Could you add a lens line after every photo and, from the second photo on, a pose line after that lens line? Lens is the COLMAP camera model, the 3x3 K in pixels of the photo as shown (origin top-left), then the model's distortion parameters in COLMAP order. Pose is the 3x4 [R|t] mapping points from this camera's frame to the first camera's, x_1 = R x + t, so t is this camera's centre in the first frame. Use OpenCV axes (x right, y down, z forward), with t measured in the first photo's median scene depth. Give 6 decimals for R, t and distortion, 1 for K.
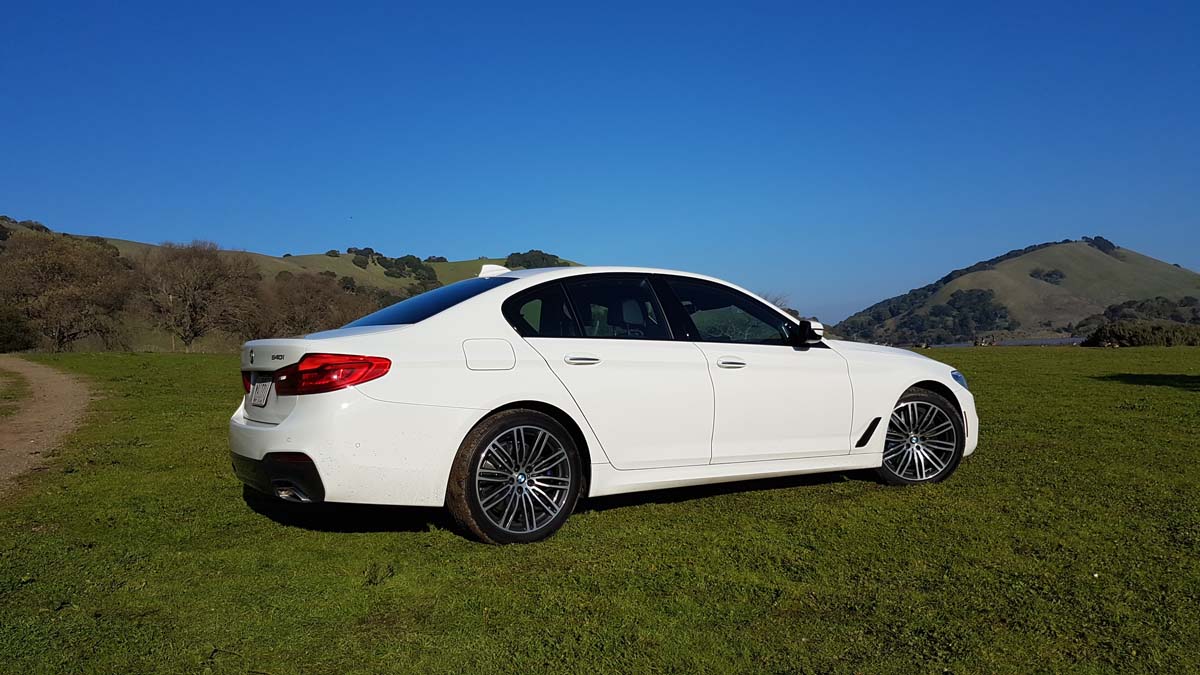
lens RADIAL K [[909.5, 0, 594.4], [0, 909.5, 341.2], [0, 0, 1]] dist [0.223514, -0.447711]
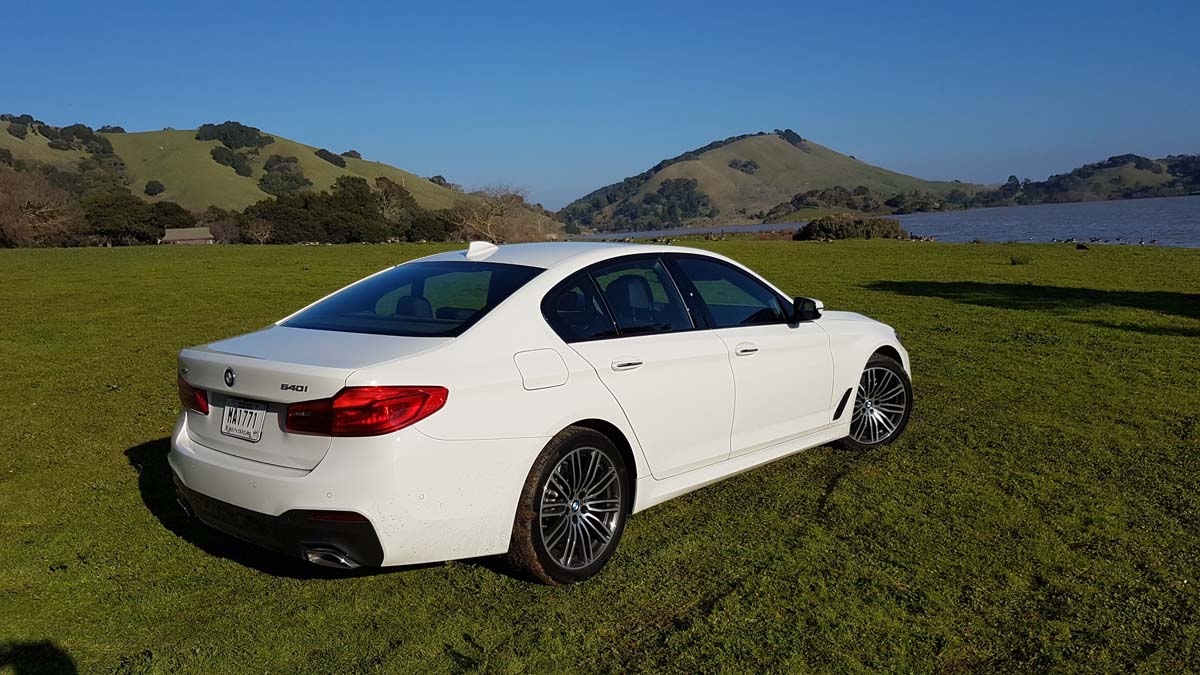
lens RADIAL K [[917.6, 0, 583.6], [0, 917.6, 339.1], [0, 0, 1]] dist [0.218954, -0.437033]
pose [[0.957258, -0.034344, 0.287189, -0.251404], [-0.001425, 0.992353, 0.123420, -0.092484], [-0.289232, -0.118554, 0.949889, 0.137151]]
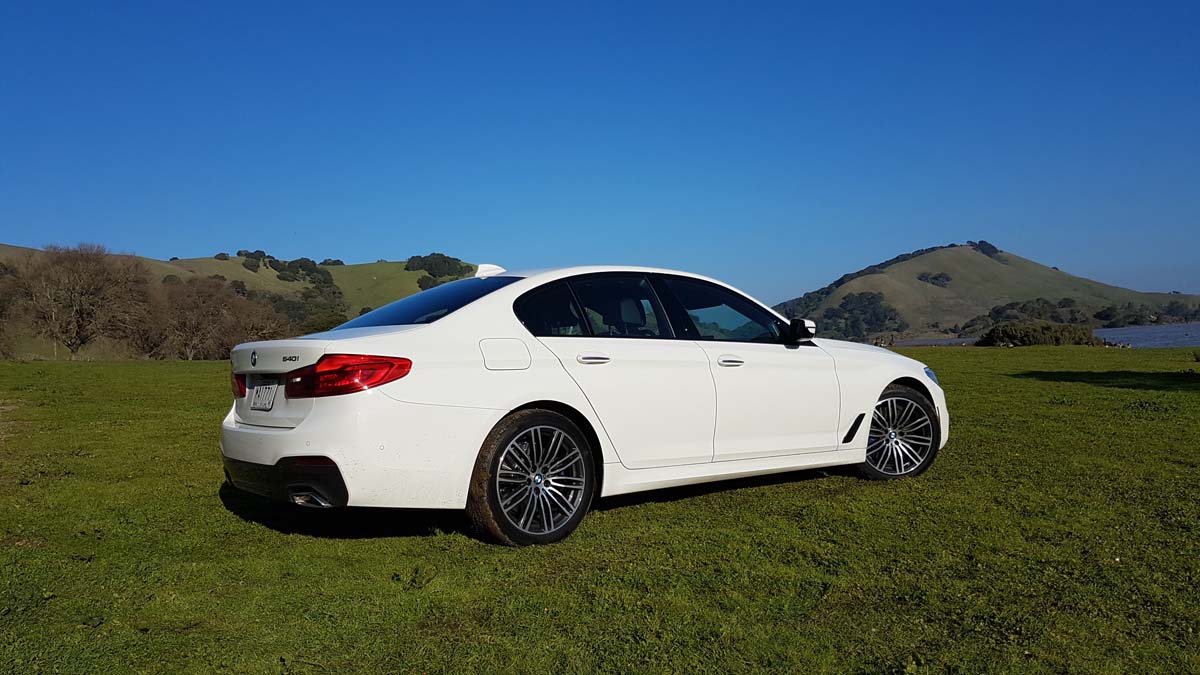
lens RADIAL K [[913.9, 0, 577.0], [0, 913.9, 340.0], [0, 0, 1]] dist [0.241759, -0.534903]
pose [[0.995967, -0.007617, 0.089394, -0.098302], [0.008137, 0.999952, -0.005446, 0.003961], [-0.089348, 0.006151, 0.995981, 0.002940]]
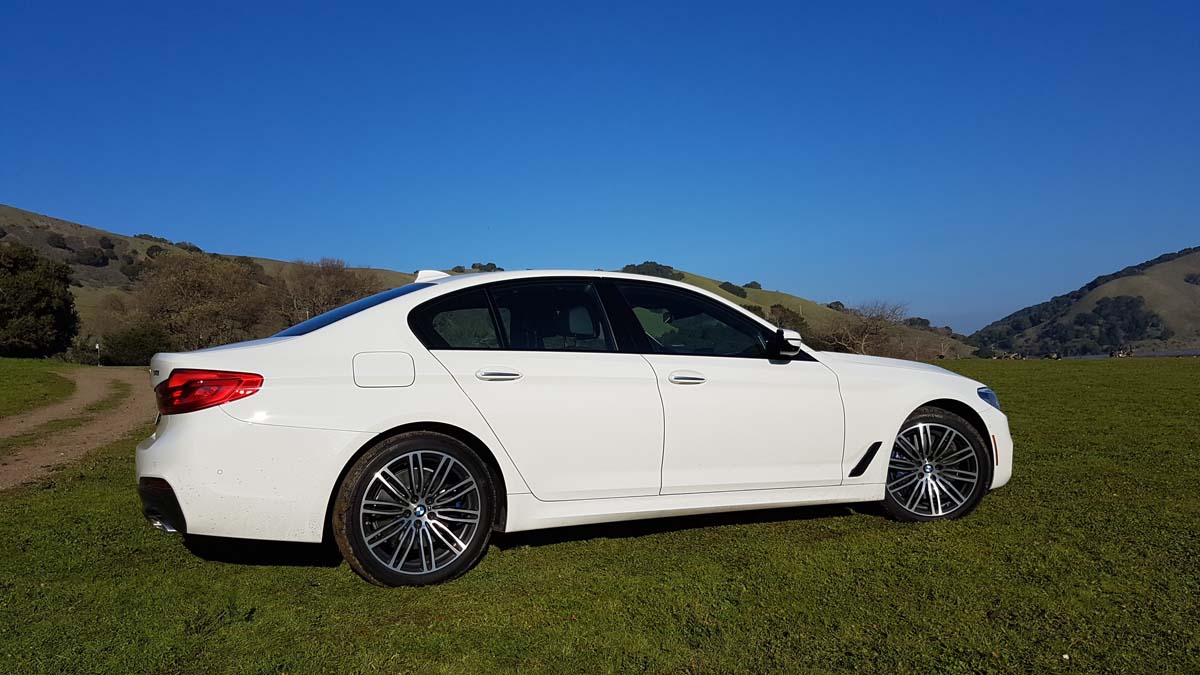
lens RADIAL K [[909.5, 0, 594.4], [0, 909.5, 341.2], [0, 0, 1]] dist [0.223514, -0.447711]
pose [[0.991298, -0.004378, -0.131565, 0.158250], [0.002718, 0.999914, -0.012794, -0.000585], [0.131610, 0.012325, 0.991225, 0.113527]]
